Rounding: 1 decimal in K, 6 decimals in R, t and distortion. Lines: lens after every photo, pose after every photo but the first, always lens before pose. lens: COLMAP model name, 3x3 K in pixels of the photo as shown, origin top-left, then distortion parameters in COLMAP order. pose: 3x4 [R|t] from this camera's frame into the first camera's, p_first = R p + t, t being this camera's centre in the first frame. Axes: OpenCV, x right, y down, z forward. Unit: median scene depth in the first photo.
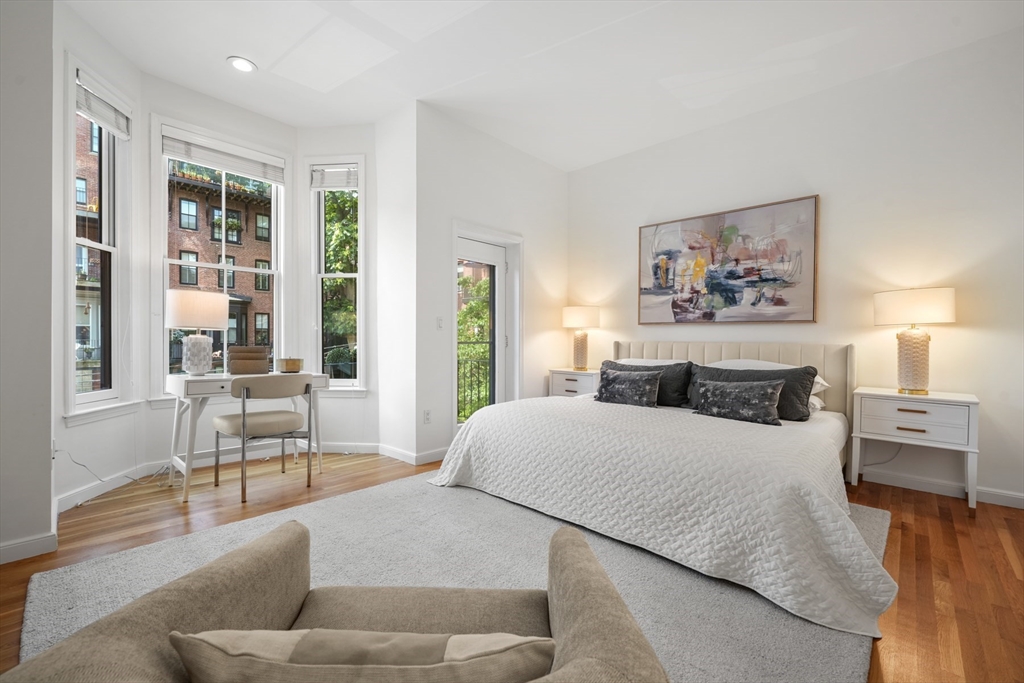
lens RADIAL K [[432.8, 0, 506.5], [0, 432.8, 347.1], [0, 0, 1]] dist [0.001662, -0.000529]
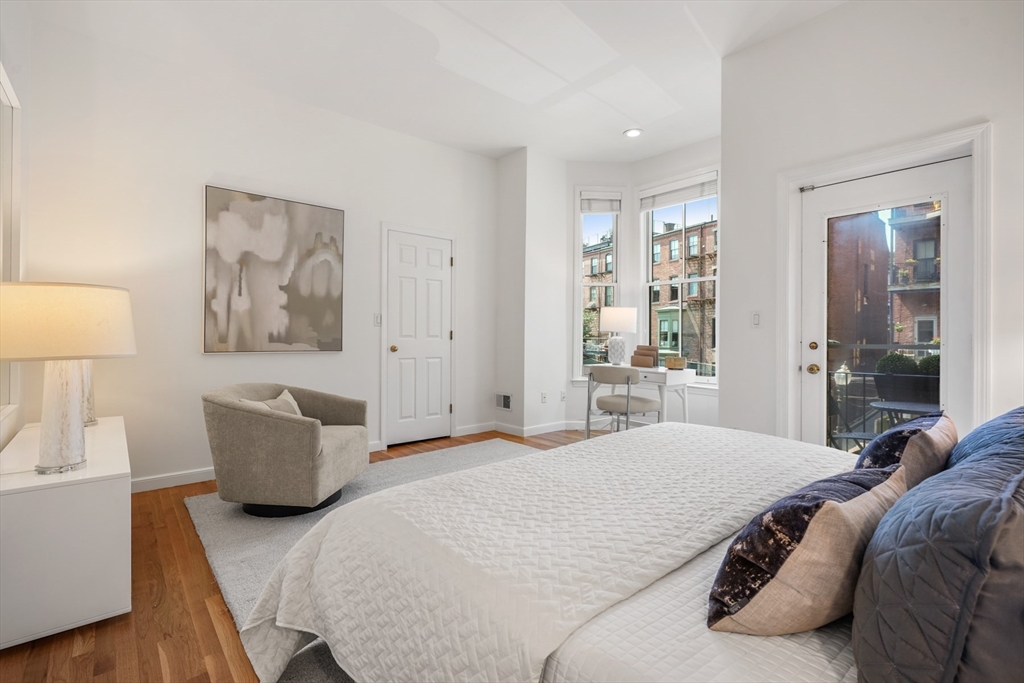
lens RADIAL K [[458.6, 0, 514.3], [0, 458.6, 349.8], [0, 0, 1]] dist [-0.003101, 0.001370]
pose [[-0.097899, 0.021990, -0.994953, 0.652547], [-0.024561, 0.999398, 0.024505, -0.011205], [0.994893, 0.026837, -0.097300, 0.622211]]
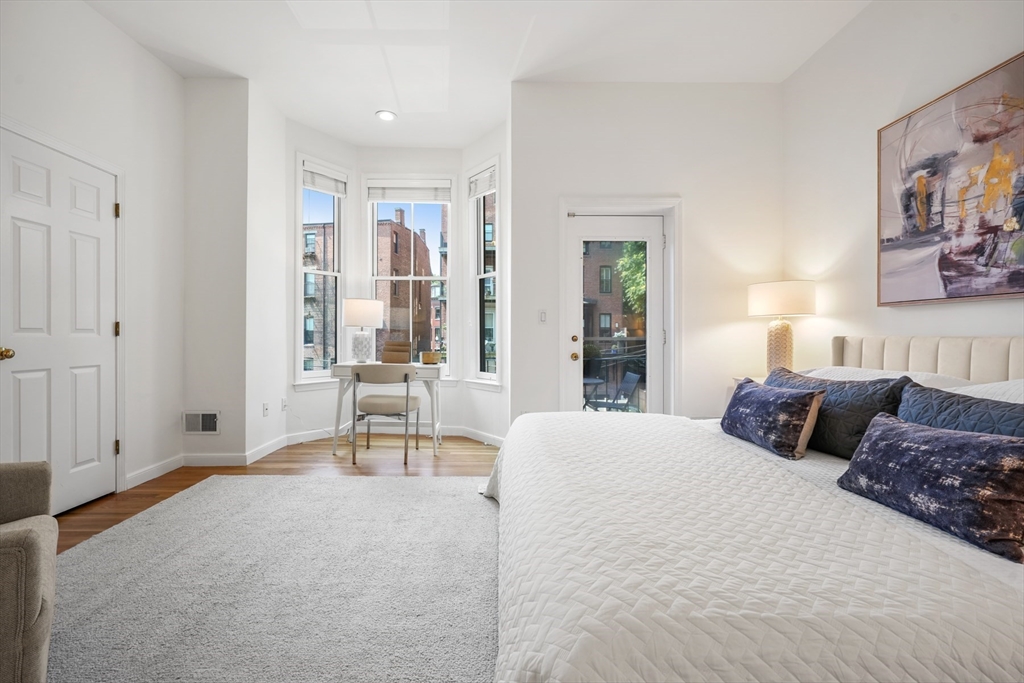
lens RADIAL K [[432.8, 0, 497.1], [0, 432.8, 340.8], [0, 0, 1]] dist [0.001662, -0.000529]
pose [[0.692375, 0.004371, -0.721524, 0.405629], [-0.011261, 0.999925, -0.004749, 0.000487], [0.721450, 0.011414, 0.692373, 0.291911]]
